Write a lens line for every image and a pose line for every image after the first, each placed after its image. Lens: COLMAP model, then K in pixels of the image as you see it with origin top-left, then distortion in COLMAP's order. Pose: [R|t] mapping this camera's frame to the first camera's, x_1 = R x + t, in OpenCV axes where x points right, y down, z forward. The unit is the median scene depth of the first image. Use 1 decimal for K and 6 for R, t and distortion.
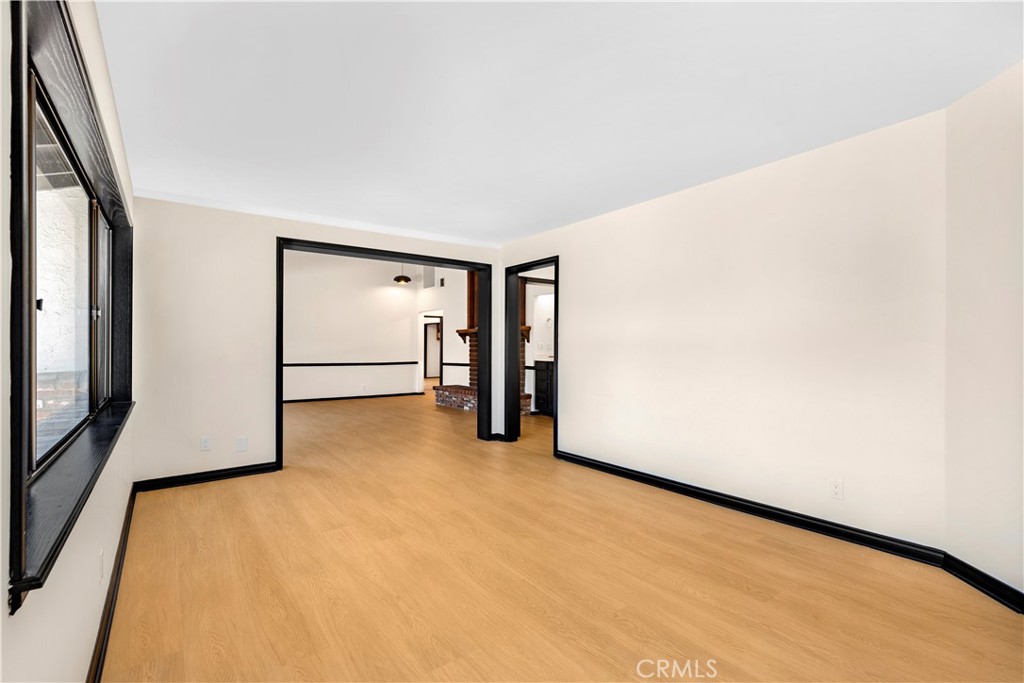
lens RADIAL K [[461.7, 0, 512.8], [0, 461.7, 348.7], [0, 0, 1]] dist [0.011753, -0.002192]
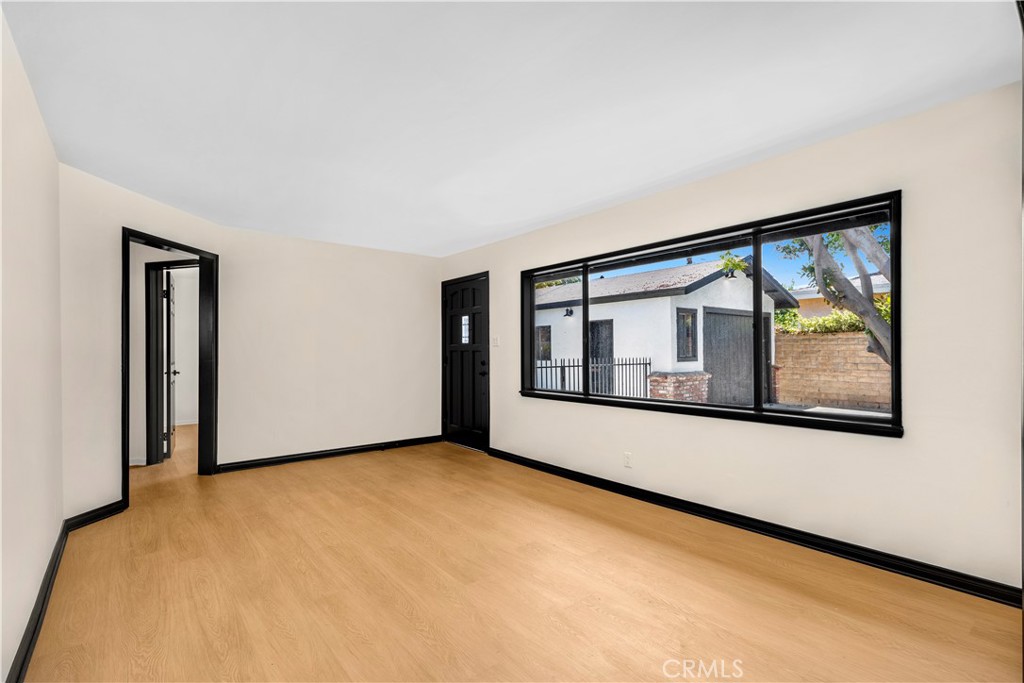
lens RADIAL K [[461.7, 0, 512.5], [0, 461.7, 345.6], [0, 0, 1]] dist [0.011753, -0.002192]
pose [[-0.998984, 0.002364, -0.045012, -0.197071], [0.002594, 0.999984, -0.005040, -0.020289], [0.045000, -0.005152, -0.998974, 2.112420]]
